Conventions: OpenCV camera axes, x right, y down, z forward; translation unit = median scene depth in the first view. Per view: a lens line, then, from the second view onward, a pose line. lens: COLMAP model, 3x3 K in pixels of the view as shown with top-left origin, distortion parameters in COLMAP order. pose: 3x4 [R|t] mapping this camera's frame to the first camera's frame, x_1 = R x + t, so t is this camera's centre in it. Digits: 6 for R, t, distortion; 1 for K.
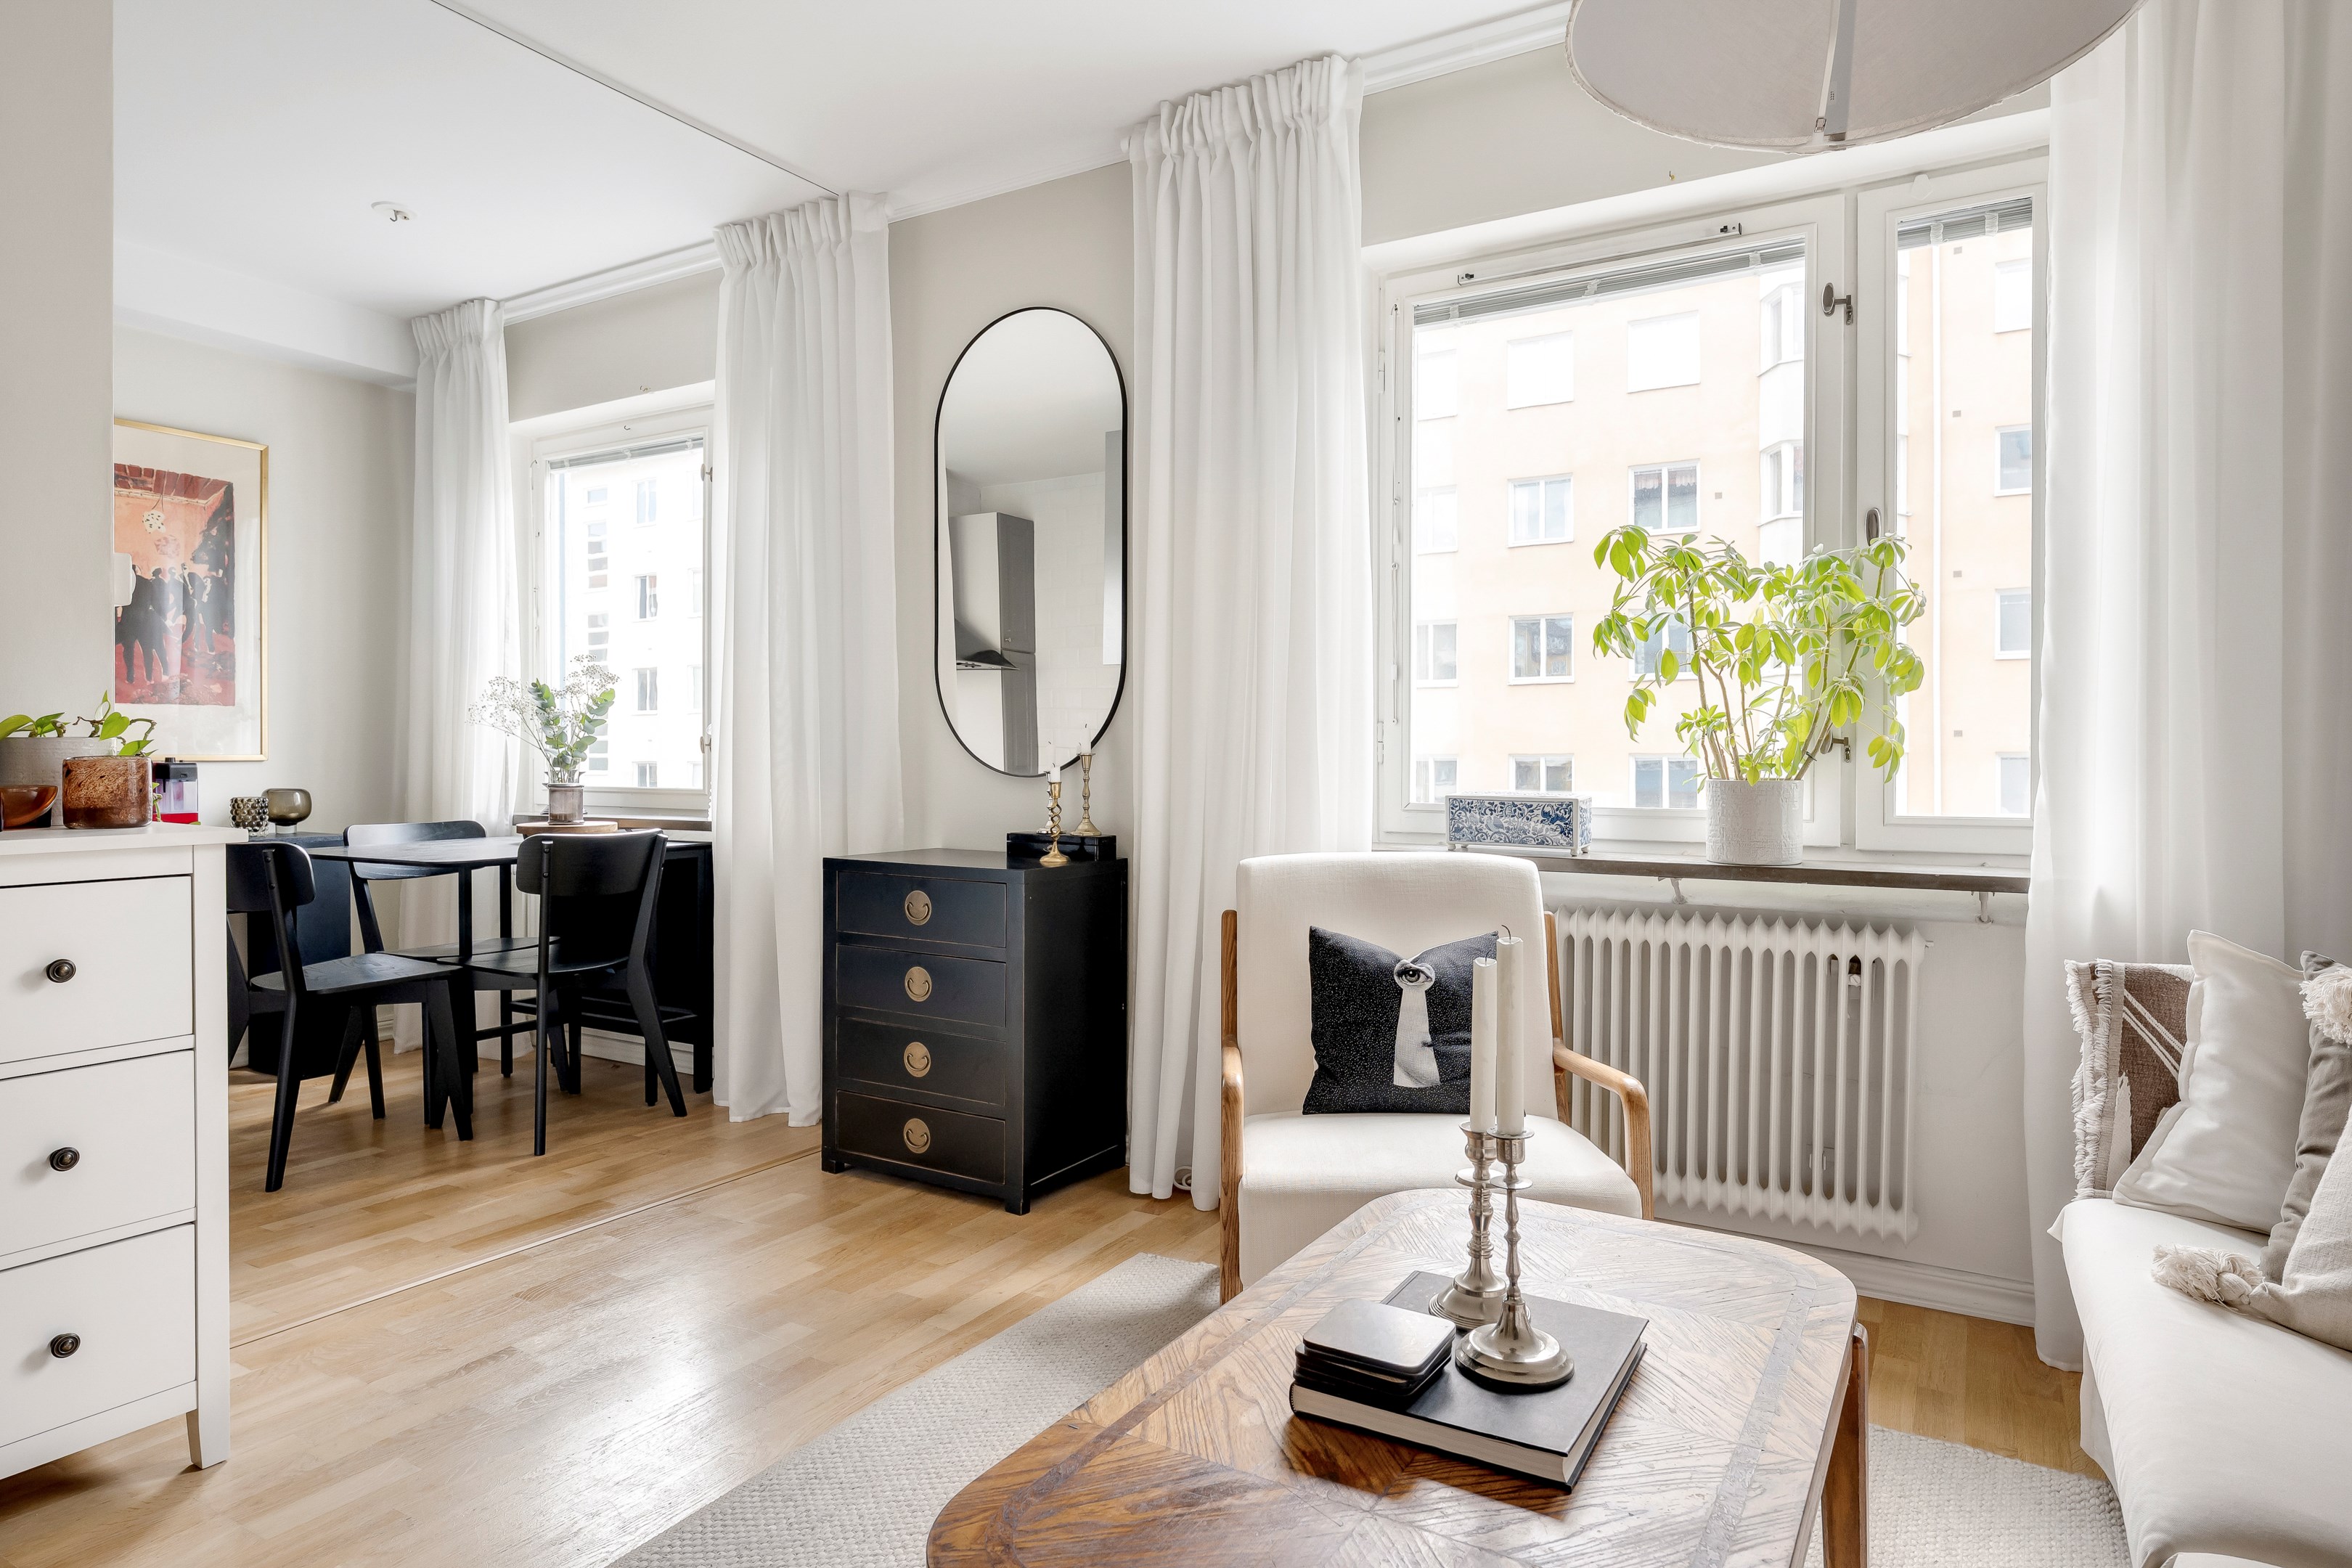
lens RADIAL K [[1349.3, 0, 1176.6], [0, 1349.3, 766.2], [0, 0, 1]] dist [-0.003164, -0.000041]
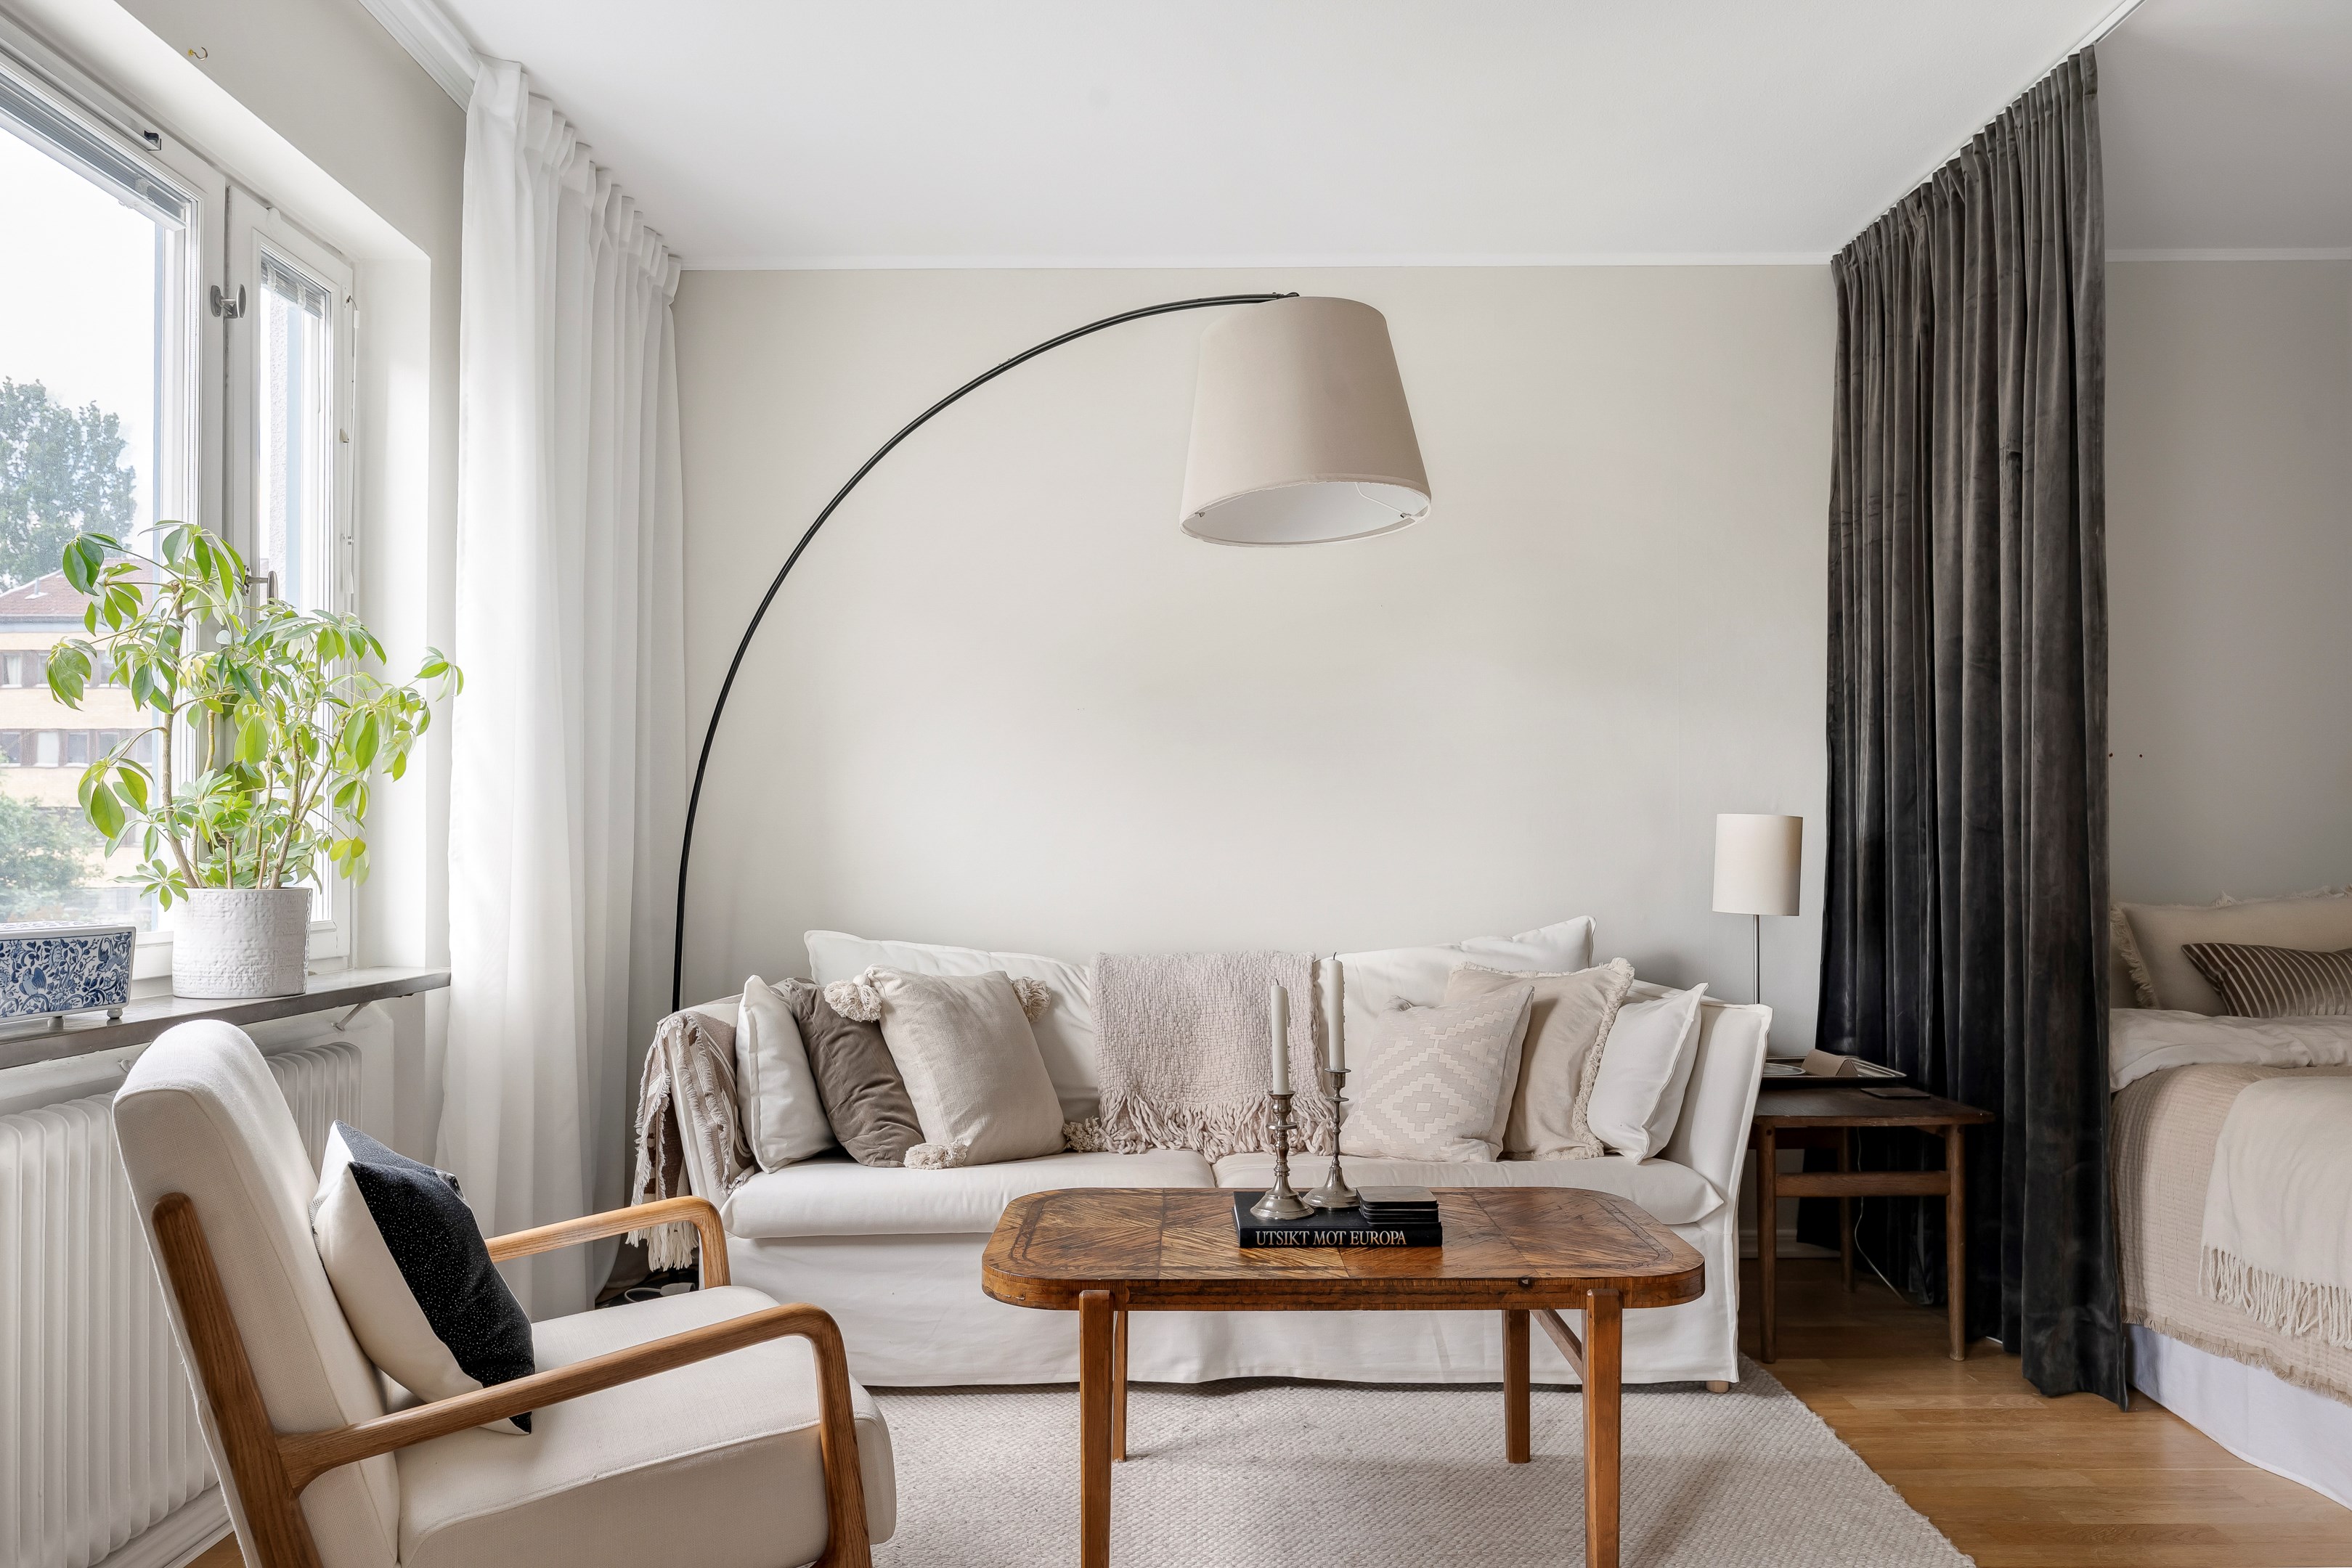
lens RADIAL K [[1490.1, 0, 1174.8], [0, 1490.1, 814.5], [0, 0, 1]] dist [-0.000739, -0.001215]
pose [[-0.517608, 0.022647, 0.855318, -0.569039], [0.011123, 0.999743, -0.019739, -0.009507], [-0.855546, -0.000703, -0.517727, 0.958720]]
